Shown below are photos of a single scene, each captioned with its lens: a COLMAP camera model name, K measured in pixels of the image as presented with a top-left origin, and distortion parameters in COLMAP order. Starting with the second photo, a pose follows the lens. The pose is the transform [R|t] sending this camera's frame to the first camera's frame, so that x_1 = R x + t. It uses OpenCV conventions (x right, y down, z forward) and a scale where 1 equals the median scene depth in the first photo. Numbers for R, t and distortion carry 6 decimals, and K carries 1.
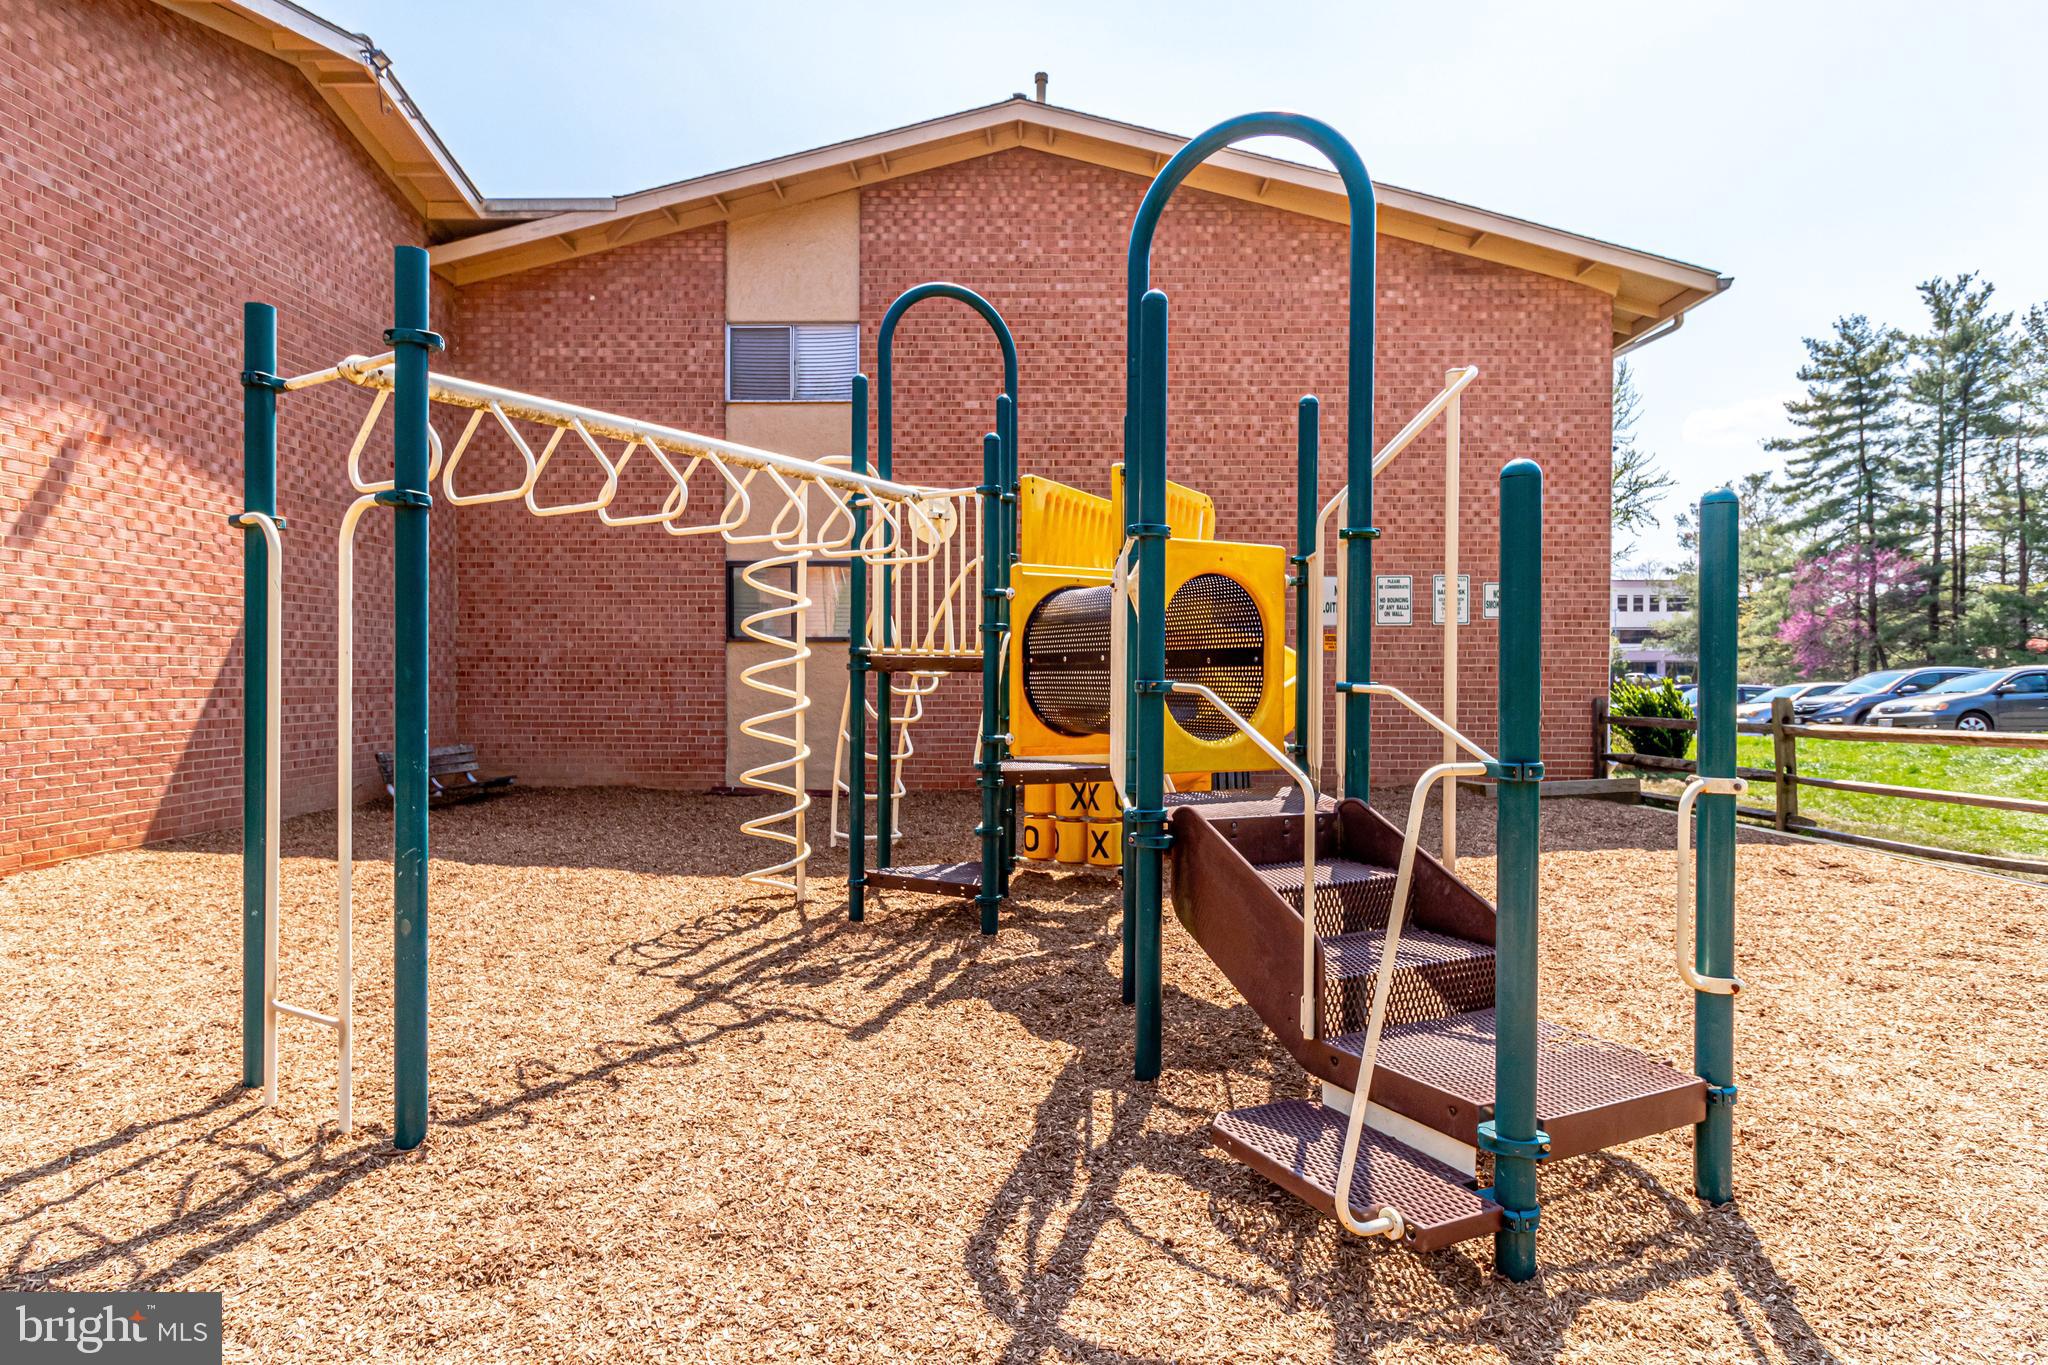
lens RADIAL K [[1138.6, 0, 1024.0], [0, 1138.6, 683.2], [0, 0, 1]] dist [0.002115, -0.002087]
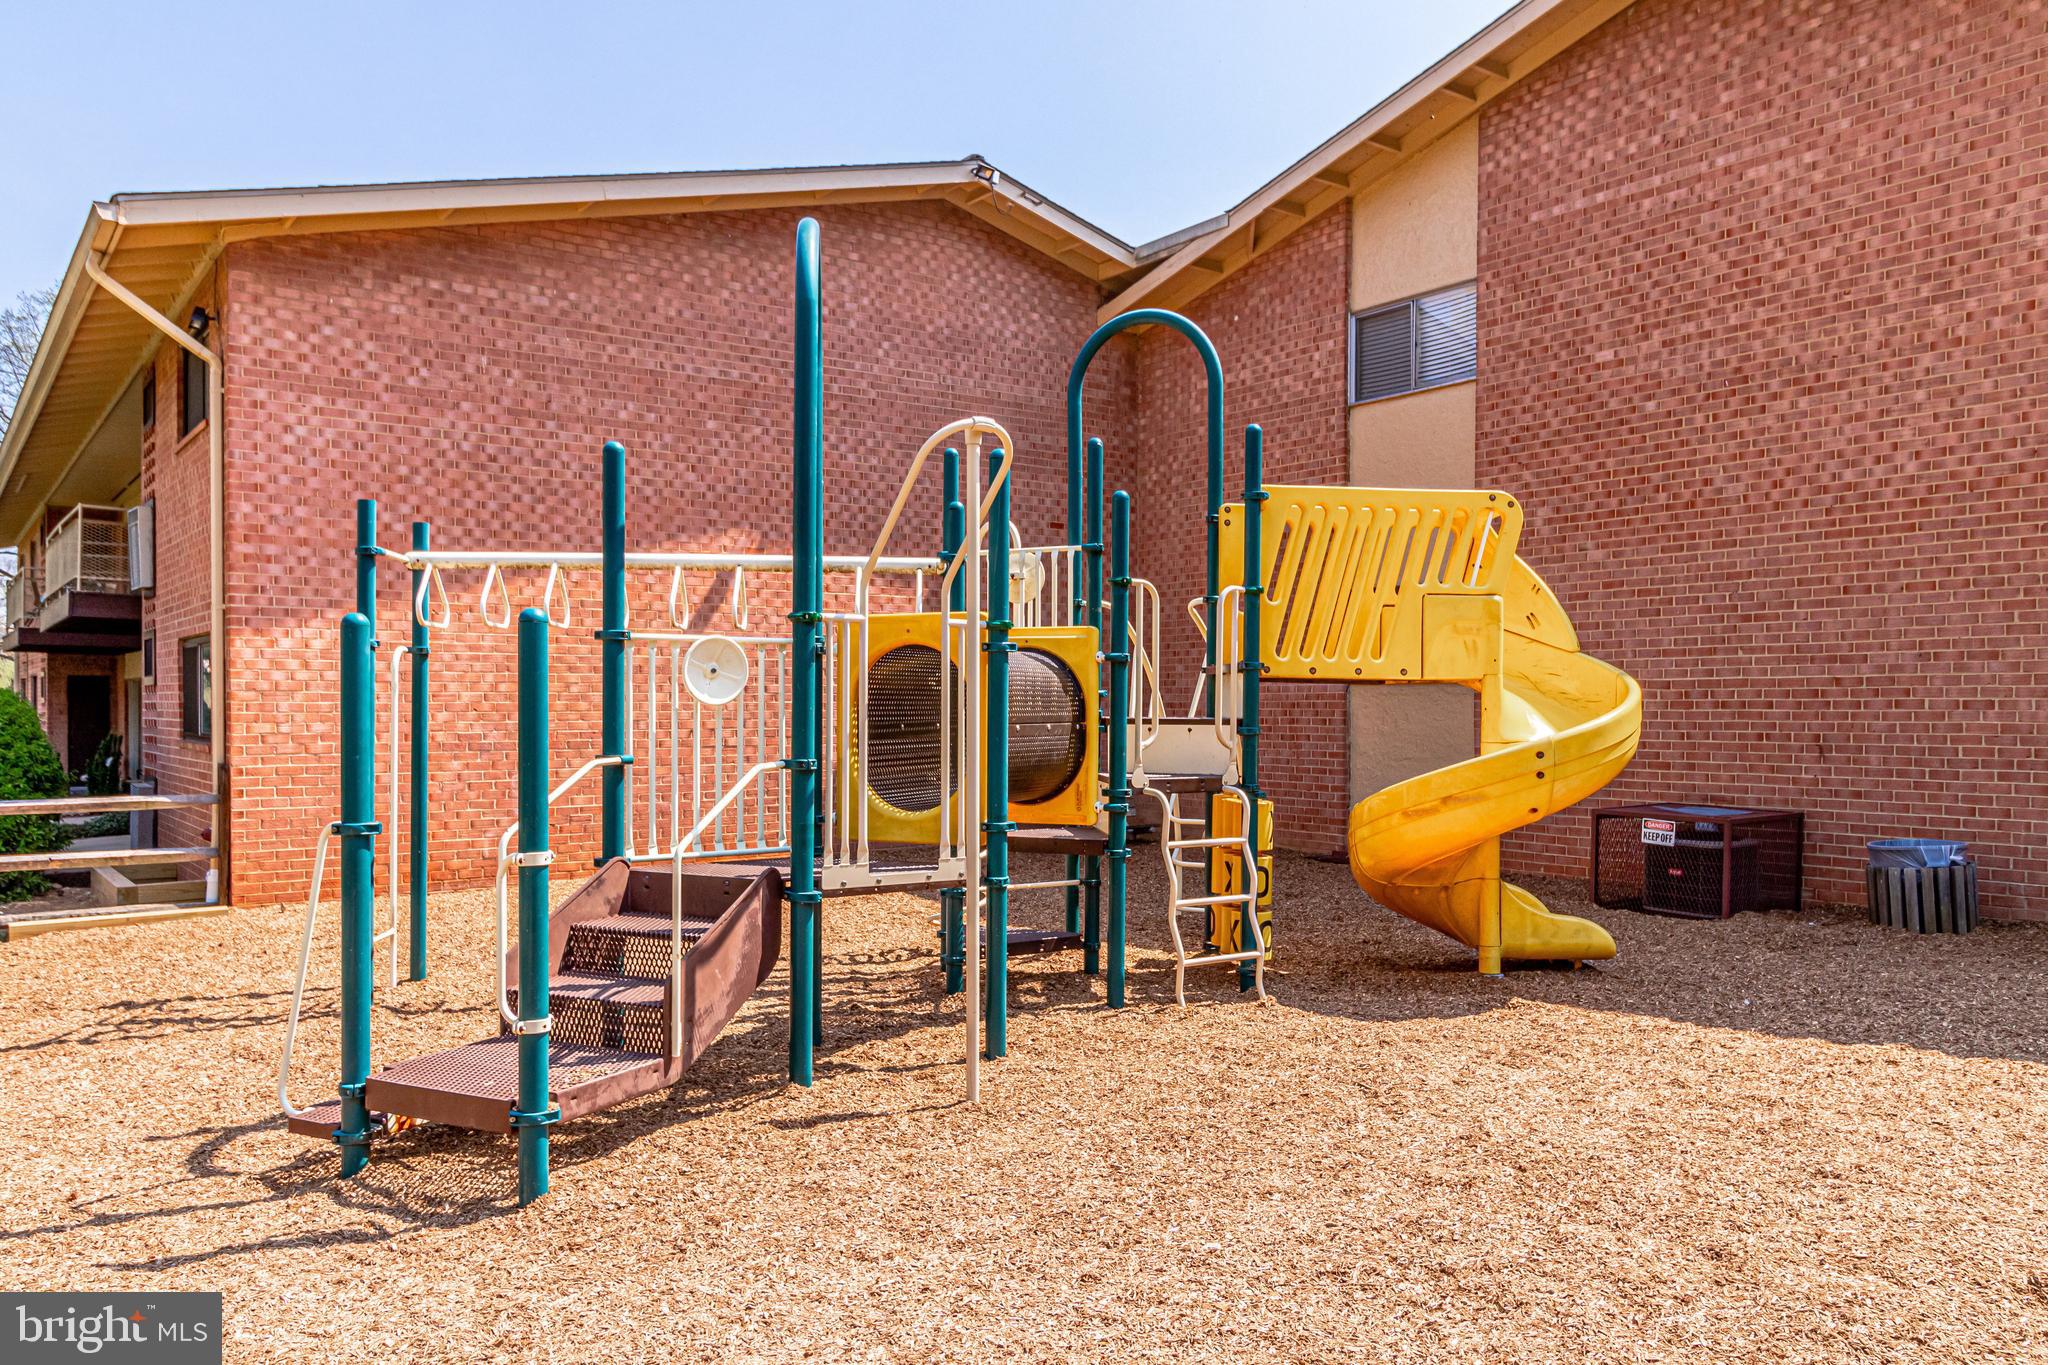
lens RADIAL K [[1542.2, 0, 1023.6], [0, 1542.2, 689.7], [0, 0, 1]] dist [0.010293, -0.005999]
pose [[0.596017, -0.011842, -0.802885, 0.528386], [0.000725, 0.999899, -0.014210, -0.015416], [0.802972, 0.007887, 0.595965, 0.106857]]
